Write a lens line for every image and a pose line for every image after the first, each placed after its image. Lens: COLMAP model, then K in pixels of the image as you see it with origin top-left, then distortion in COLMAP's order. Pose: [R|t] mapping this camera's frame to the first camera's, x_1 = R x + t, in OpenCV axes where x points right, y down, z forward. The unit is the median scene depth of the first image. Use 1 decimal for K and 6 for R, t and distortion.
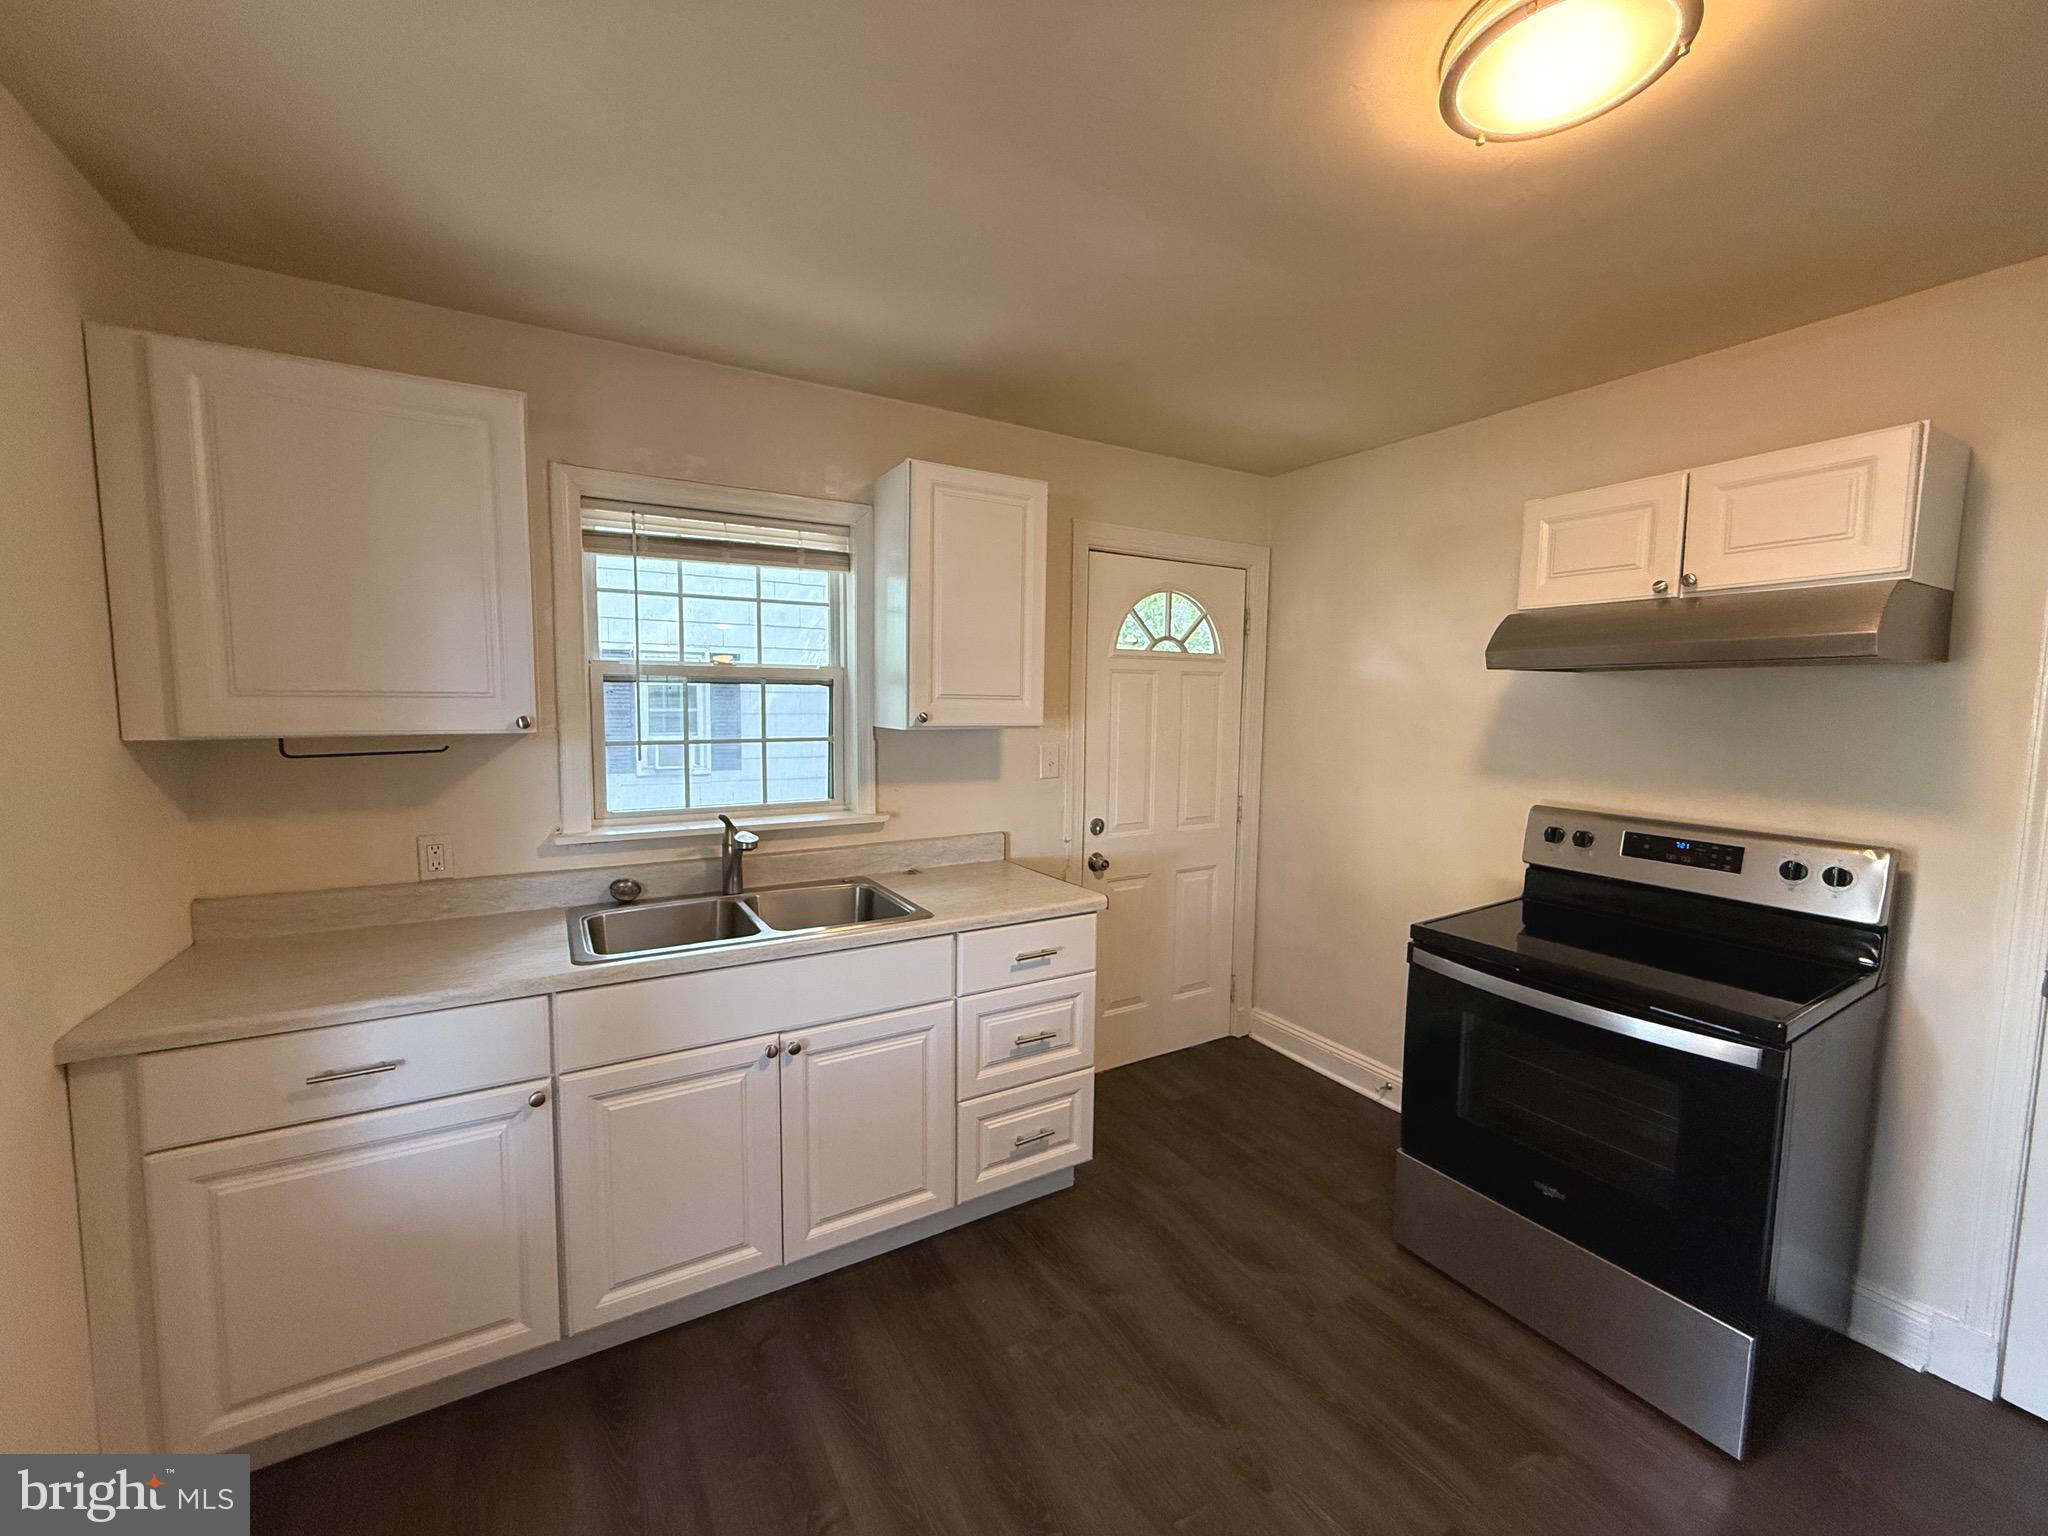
lens RADIAL K [[816.0, 0, 1019.9], [0, 816.0, 767.4], [0, 0, 1]] dist [0.000120, 0.000647]
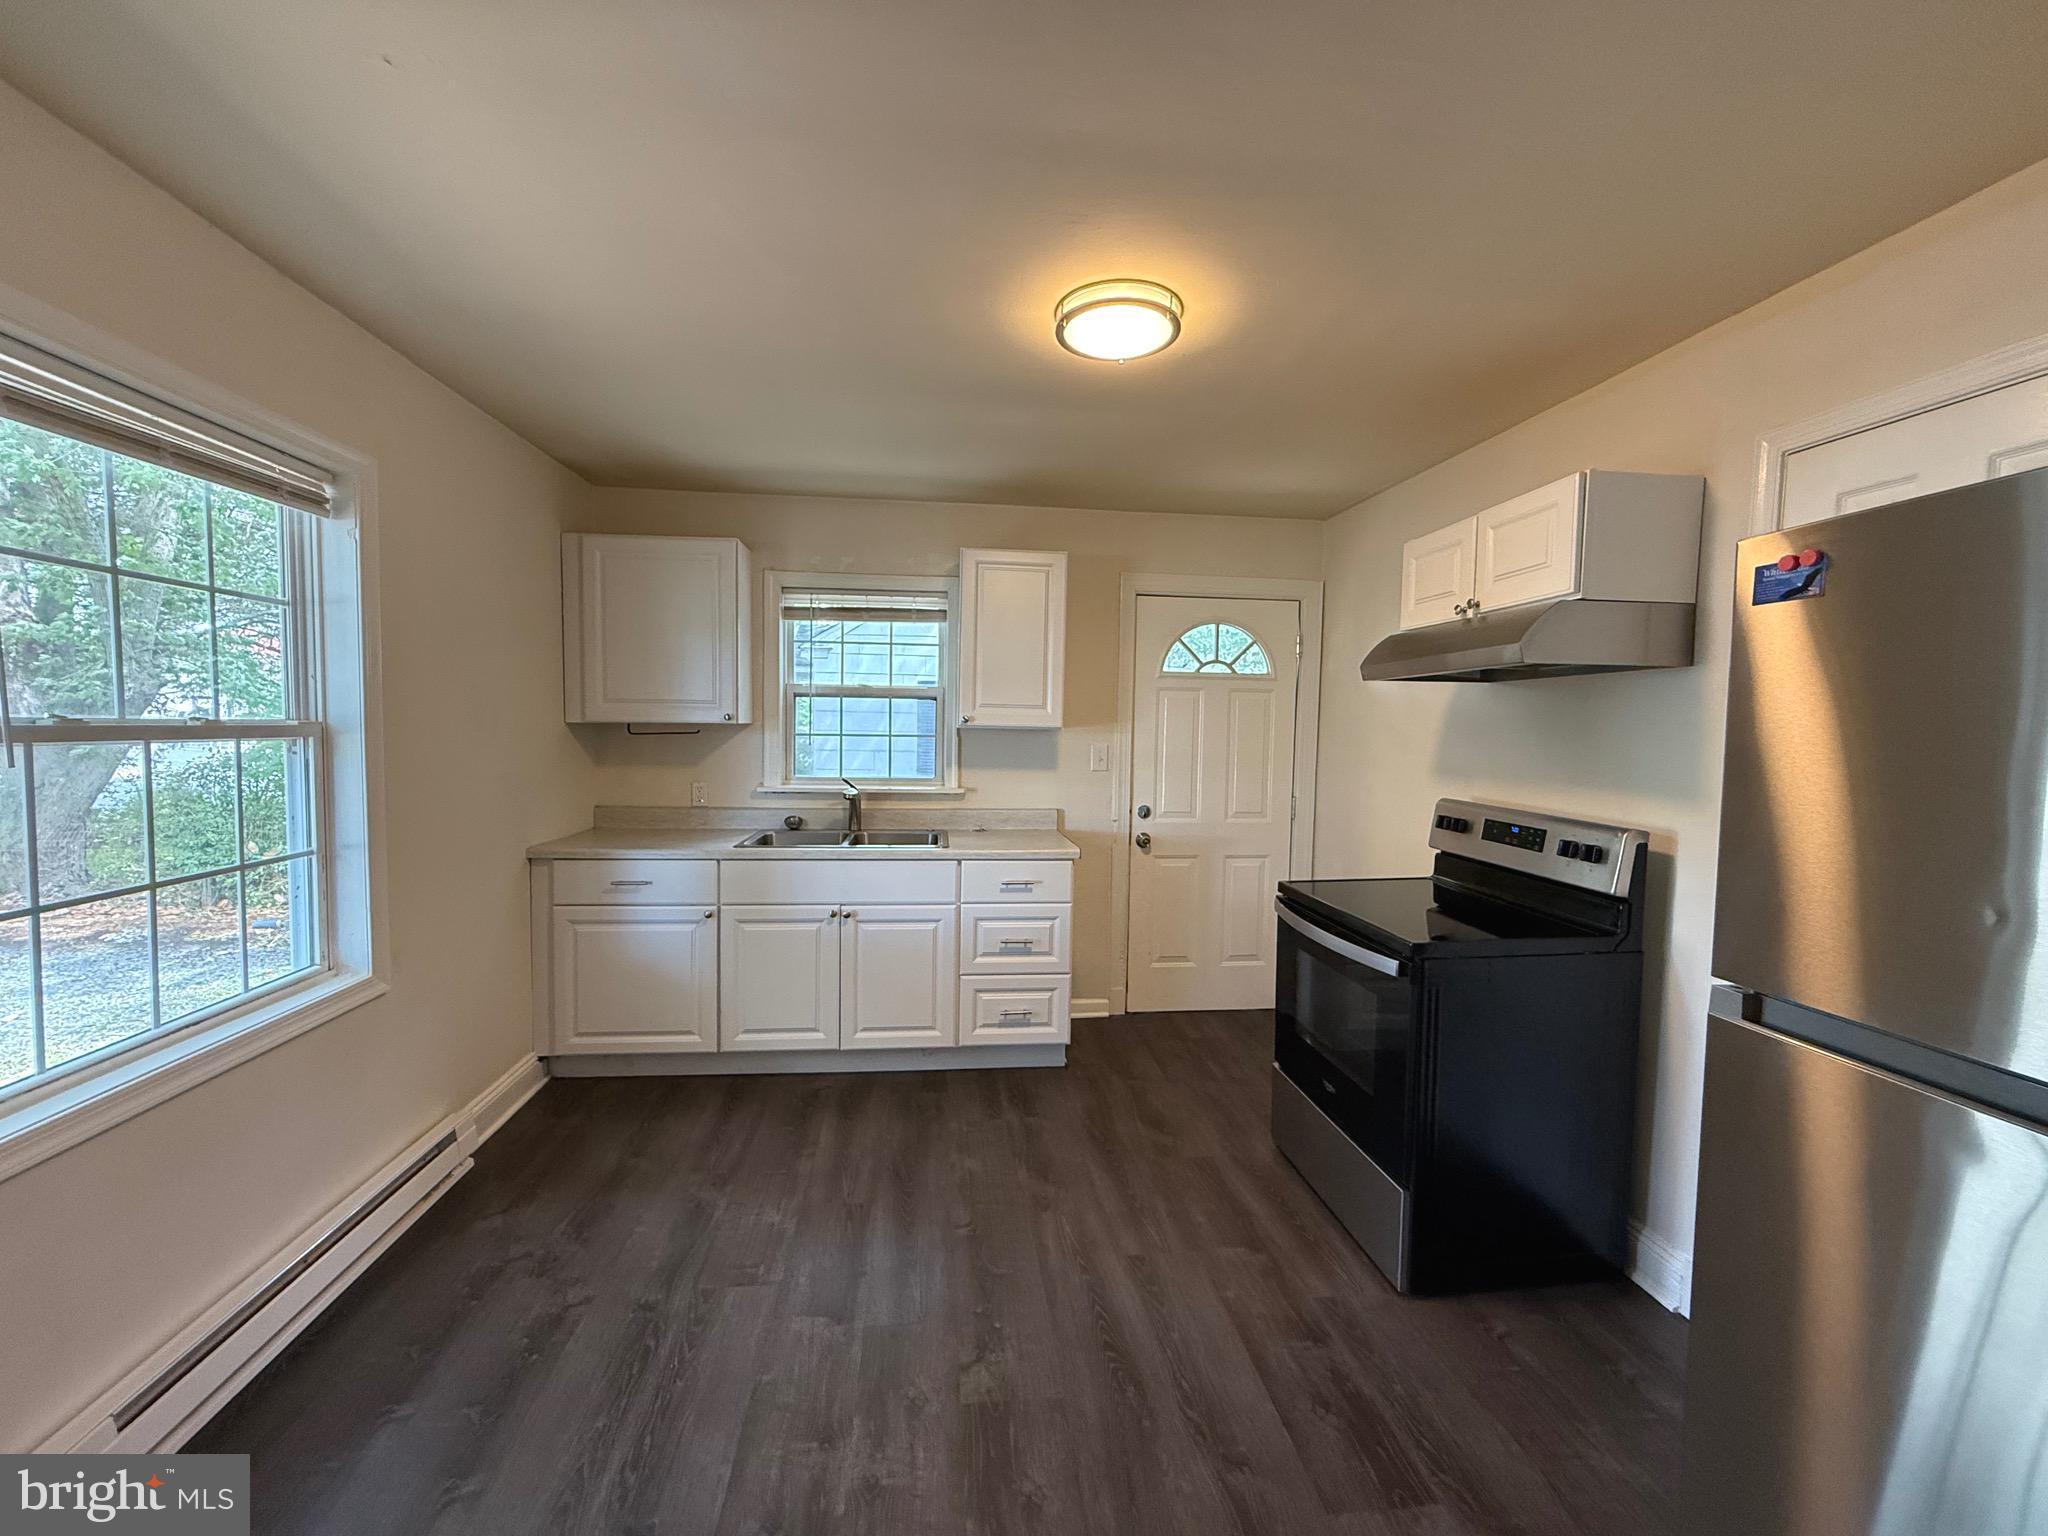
lens RADIAL K [[816.0, 0, 1020.5], [0, 816.0, 764.3], [0, 0, 1]] dist [0.000120, 0.000647]
pose [[0.911286, 0.026080, -0.410948, 0.588704], [-0.042709, 0.998596, -0.031334, 0.063287], [0.409554, 0.046105, 0.911120, -0.309500]]
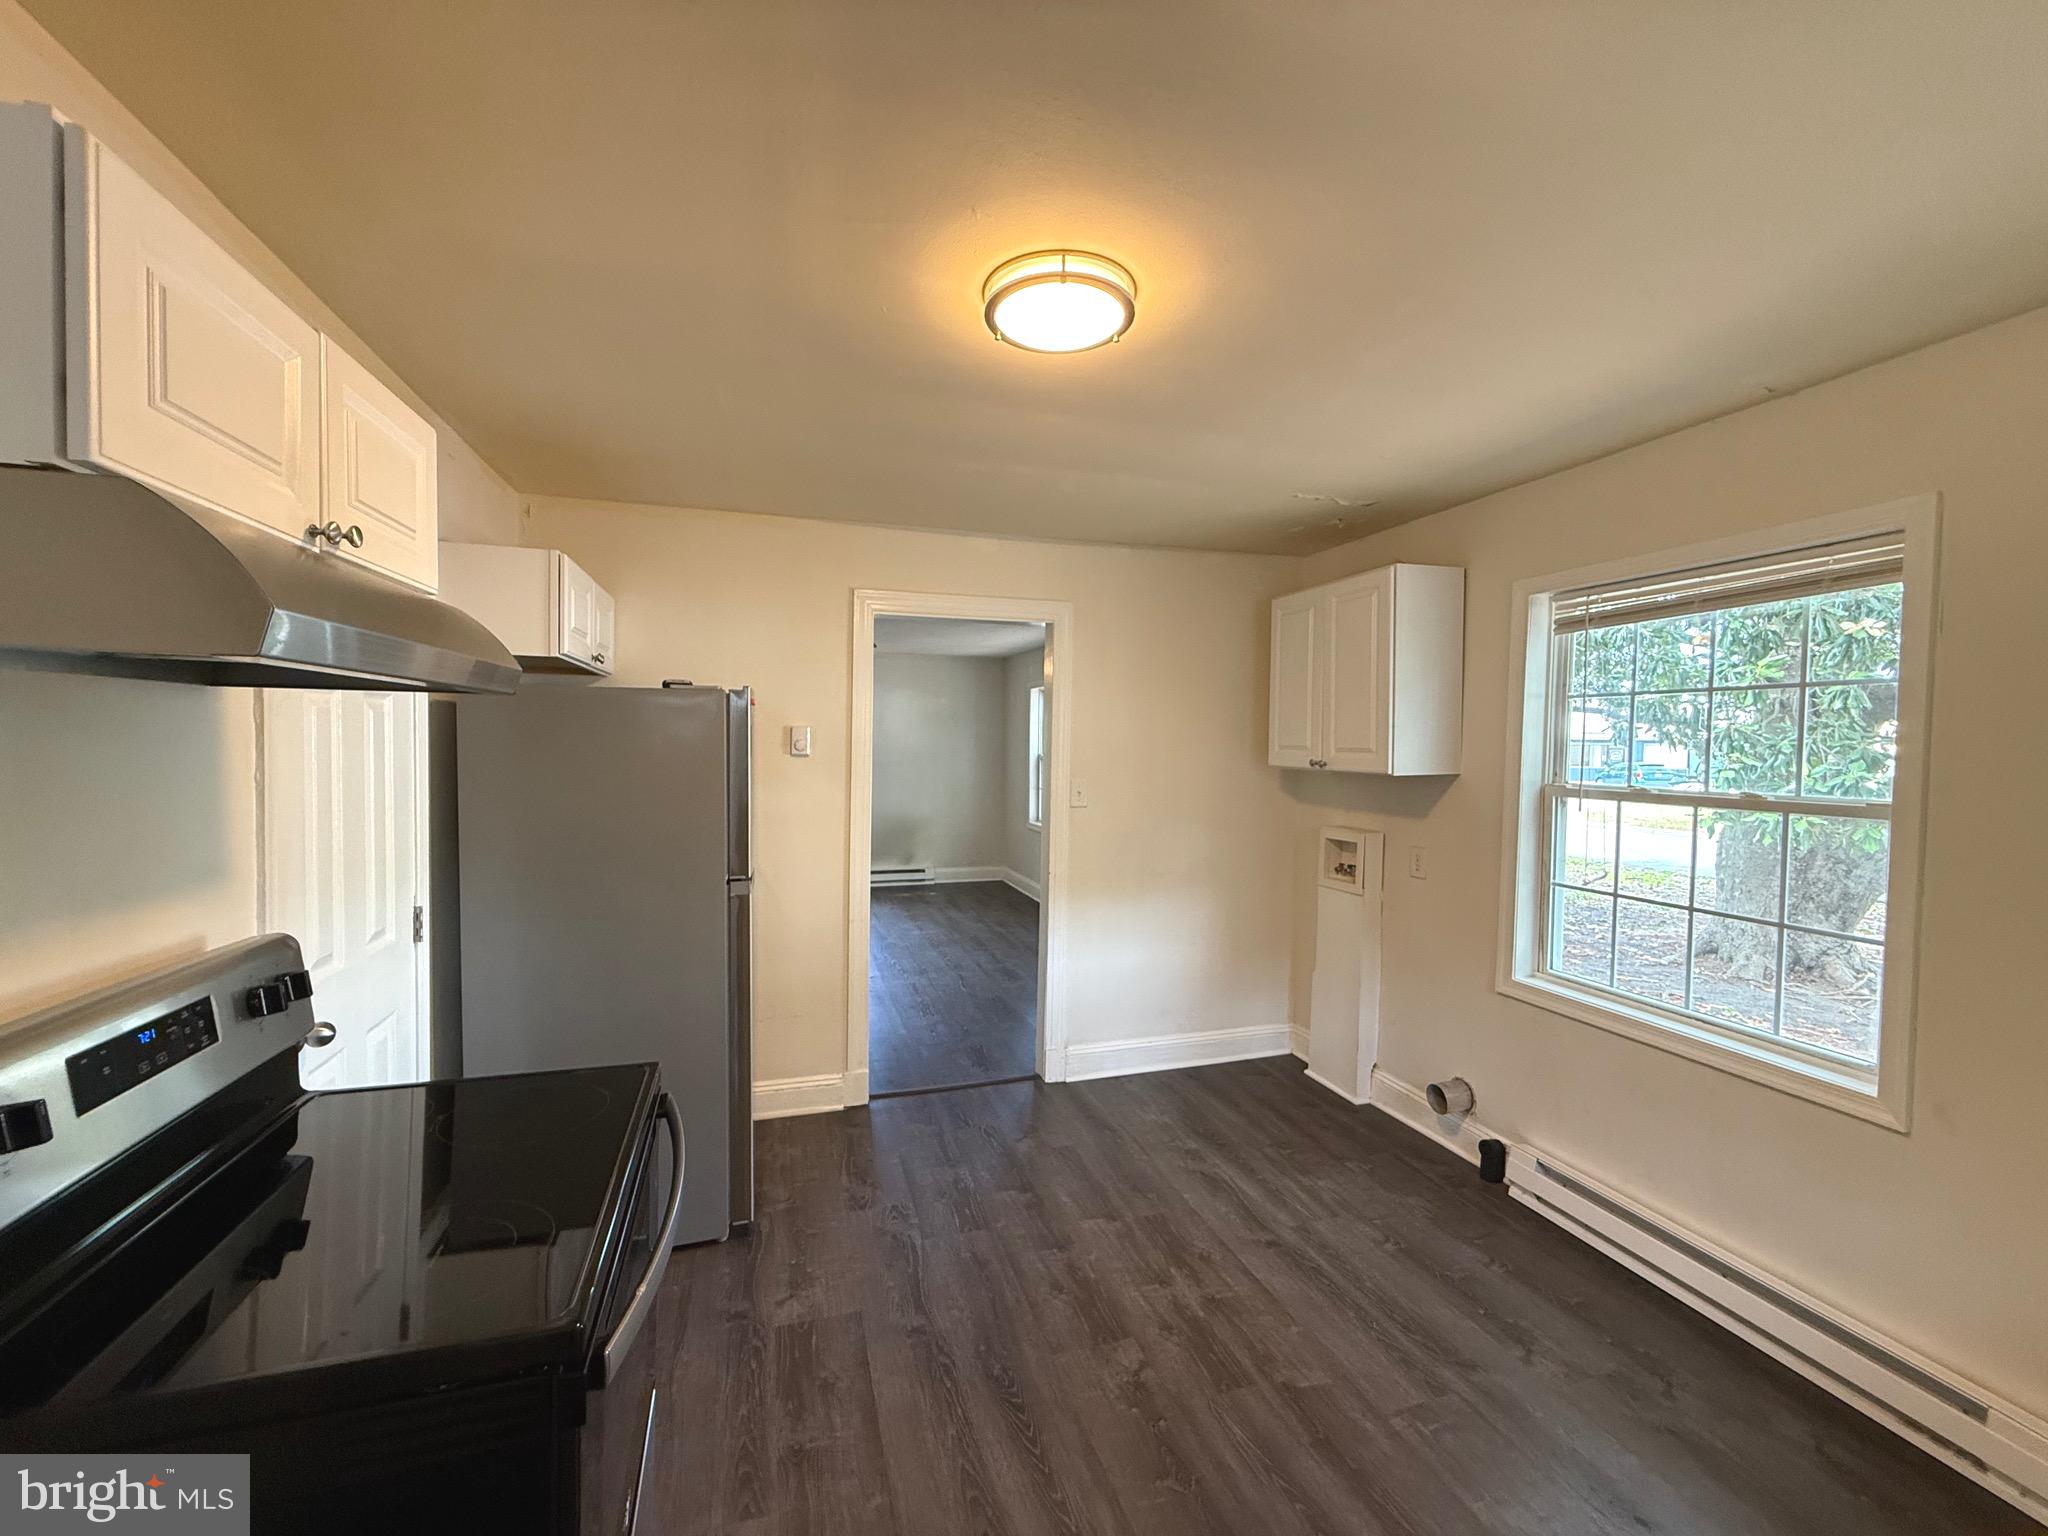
lens RADIAL K [[816.0, 0, 1026.4], [0, 816.0, 766.5], [0, 0, 1]] dist [0.000120, 0.000647]
pose [[-0.974705, -0.029886, 0.221489, 0.163476], [-0.004381, 0.993384, 0.114760, -0.119667], [-0.223453, 0.110887, -0.968387, 1.279390]]
